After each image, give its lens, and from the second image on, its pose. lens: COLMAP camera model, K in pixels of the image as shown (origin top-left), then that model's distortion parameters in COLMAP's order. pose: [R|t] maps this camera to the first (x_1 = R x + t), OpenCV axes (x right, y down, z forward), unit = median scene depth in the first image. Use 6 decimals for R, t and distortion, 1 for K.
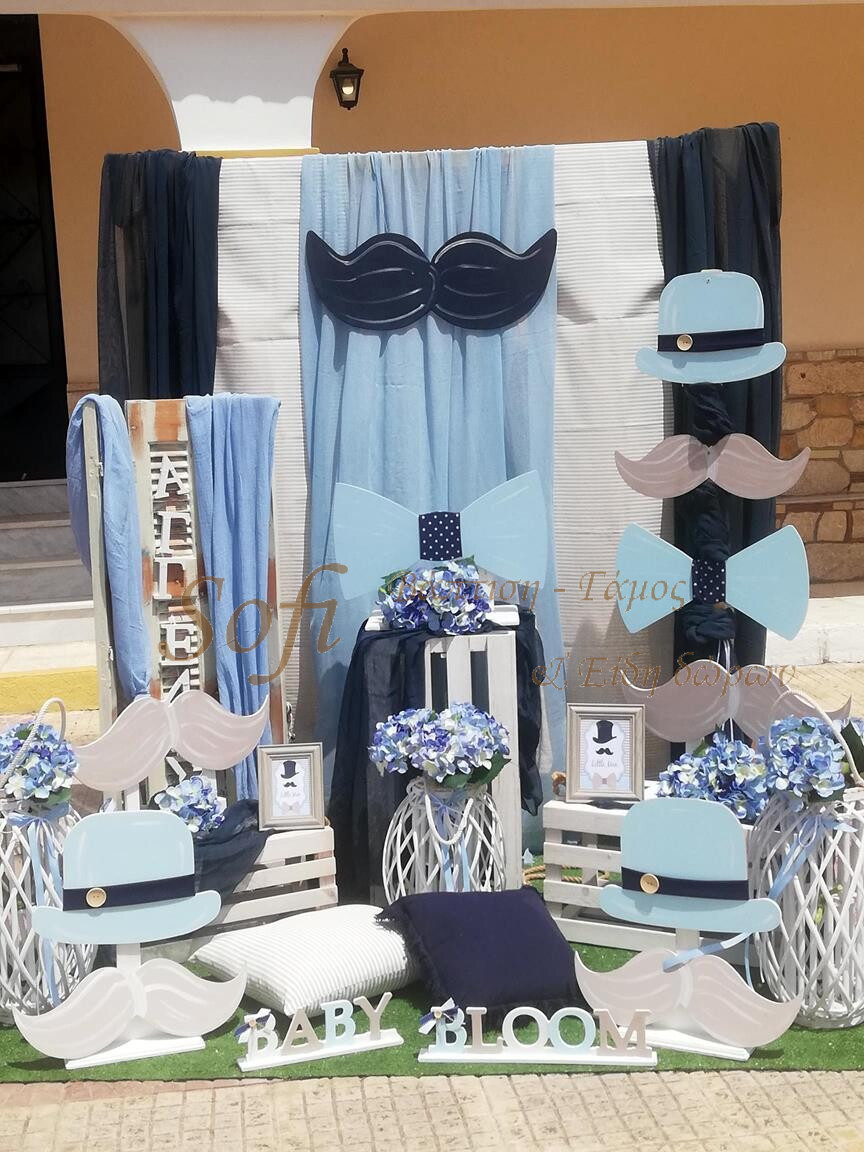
lens RADIAL K [[1542.1, 0, 431.6], [0, 1542.1, 584.3], [0, 0, 1]] dist [0.126933, -0.424994]
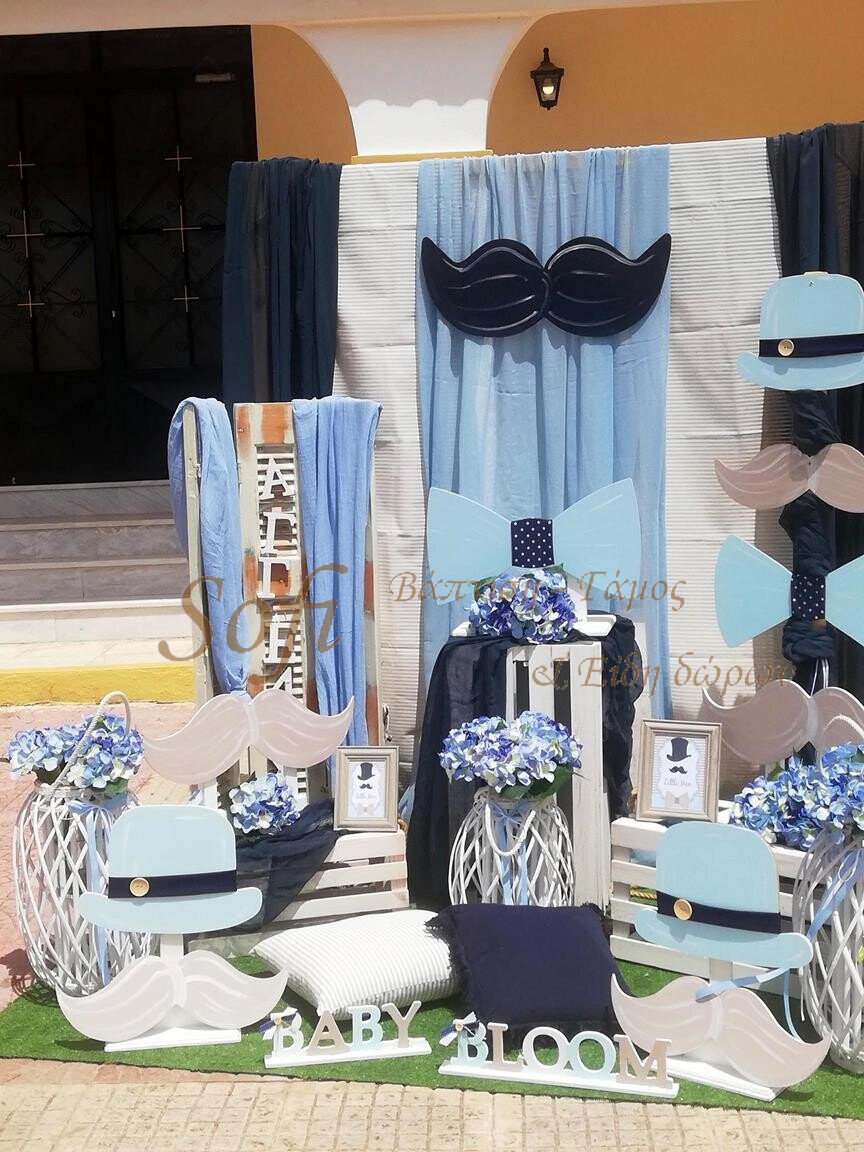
lens RADIAL K [[1546.0, 0, 432.0], [0, 1546.0, 576.0], [0, 0, 1]] dist [0.125582, -0.417343]
pose [[0.983618, 0.028023, -0.178073, 0.127324], [-0.028598, 0.999591, -0.000662, -0.008095], [0.177982, 0.005744, 0.984017, 0.013400]]
